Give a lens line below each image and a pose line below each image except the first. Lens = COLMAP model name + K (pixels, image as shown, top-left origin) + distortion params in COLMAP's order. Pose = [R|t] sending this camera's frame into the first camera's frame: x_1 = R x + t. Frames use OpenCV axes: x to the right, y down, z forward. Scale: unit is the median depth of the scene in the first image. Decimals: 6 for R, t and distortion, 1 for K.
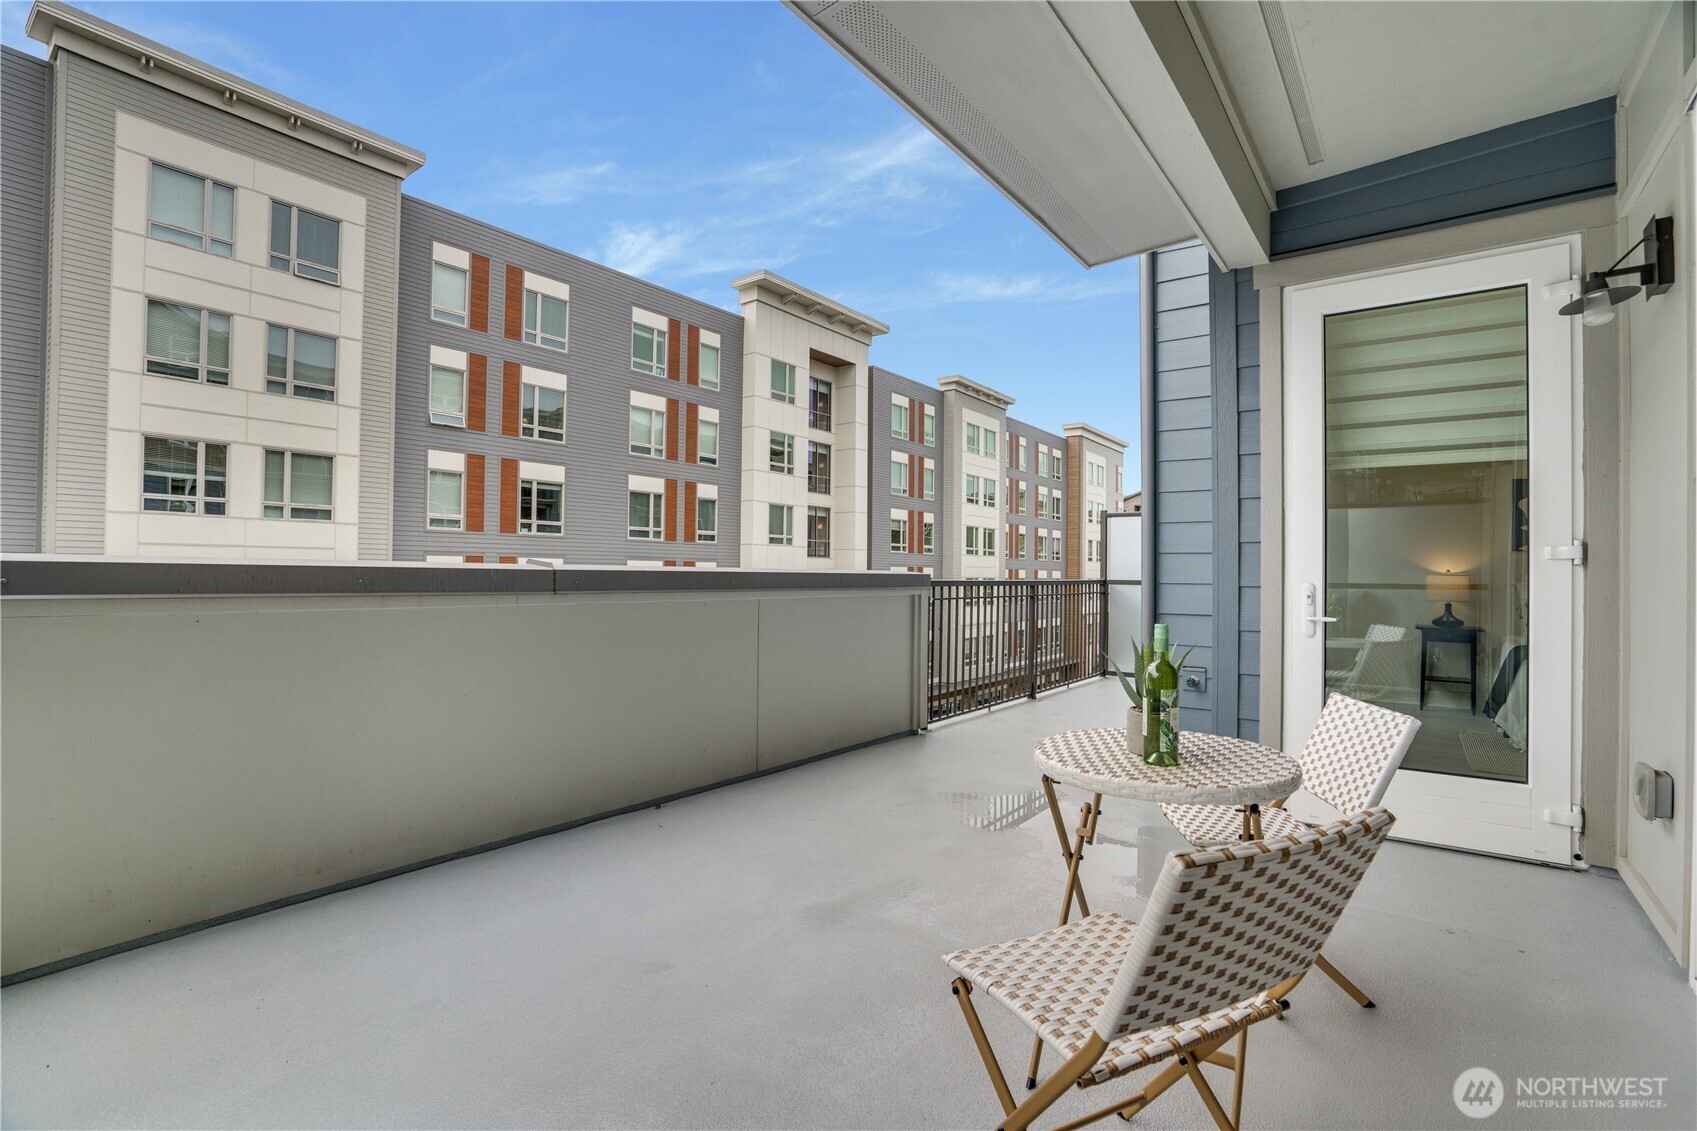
lens RADIAL K [[798.5, 0, 849.6], [0, 798.5, 562.9], [0, 0, 1]] dist [-0.055190, 0.014682]
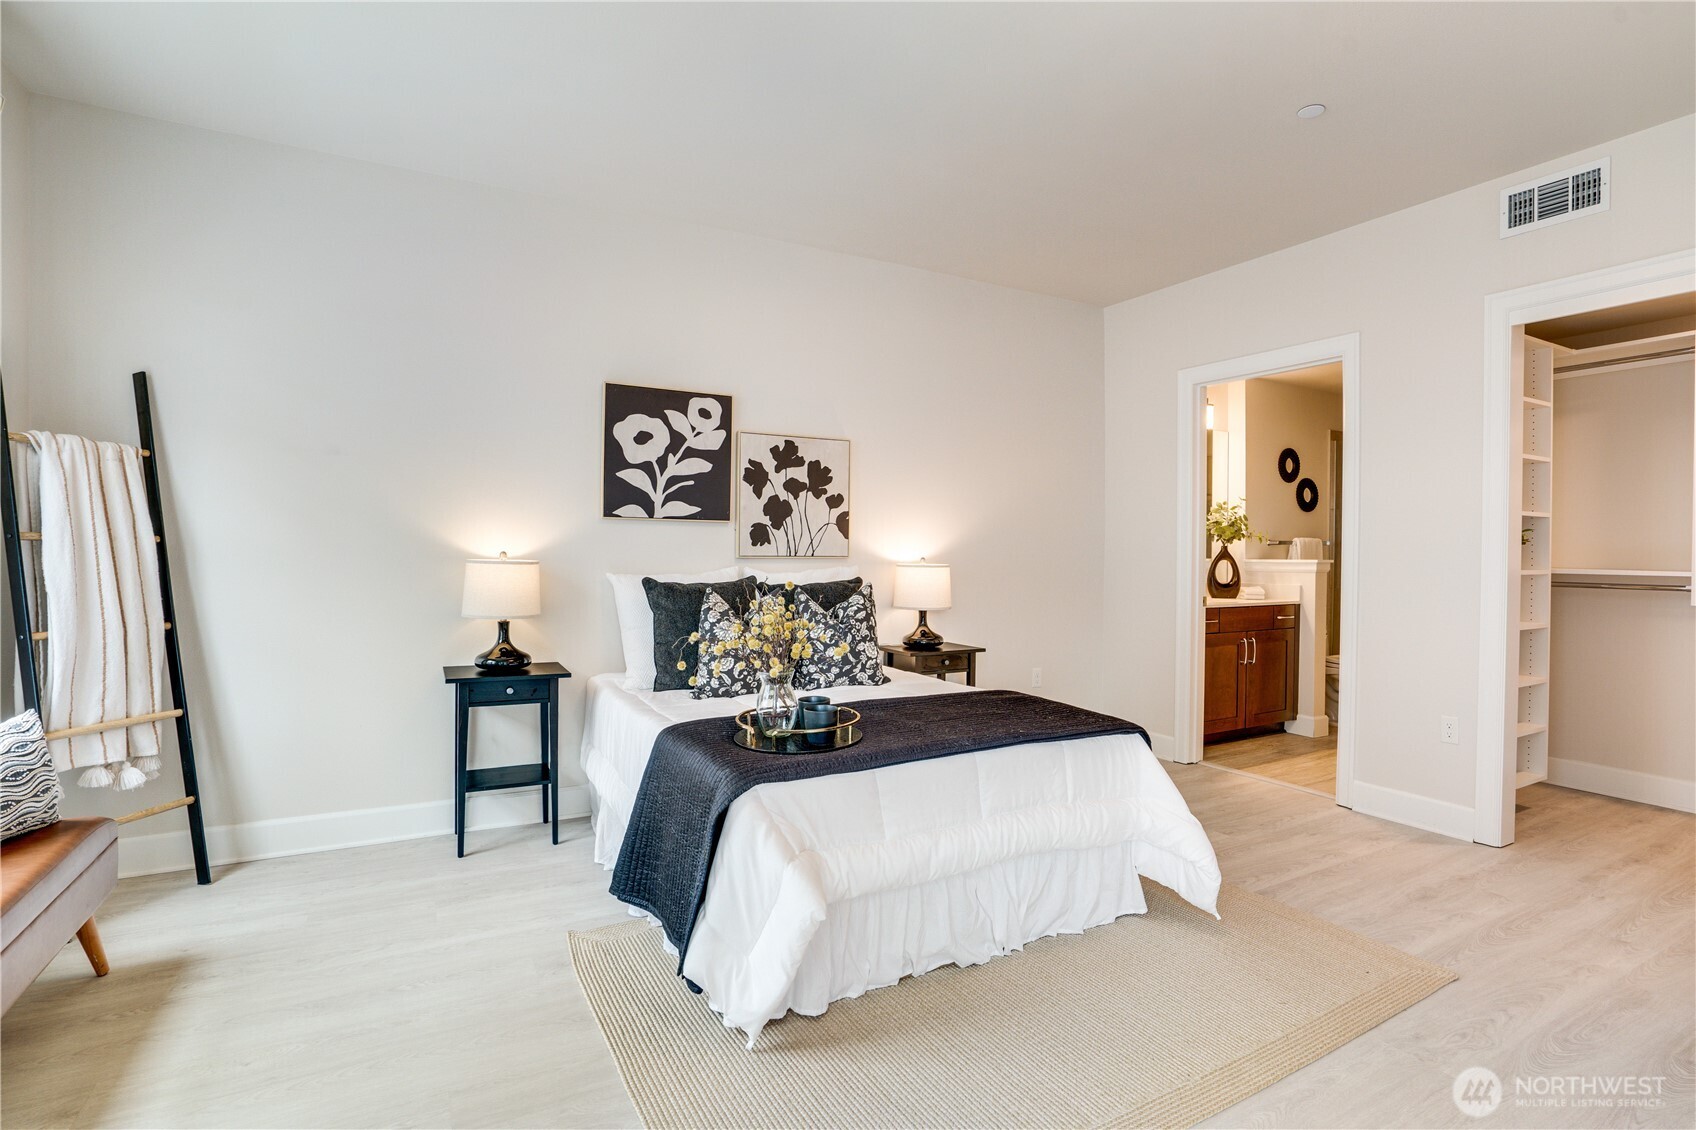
lens RADIAL K [[798.1, 0, 846.2], [0, 798.1, 562.2], [0, 0, 1]] dist [-0.055190, 0.014682]
pose [[0.404939, -0.015958, 0.914205, 0.416794], [-0.000702, 0.999842, 0.017764, 0.007434], [-0.914344, -0.007836, 0.404863, 0.616536]]
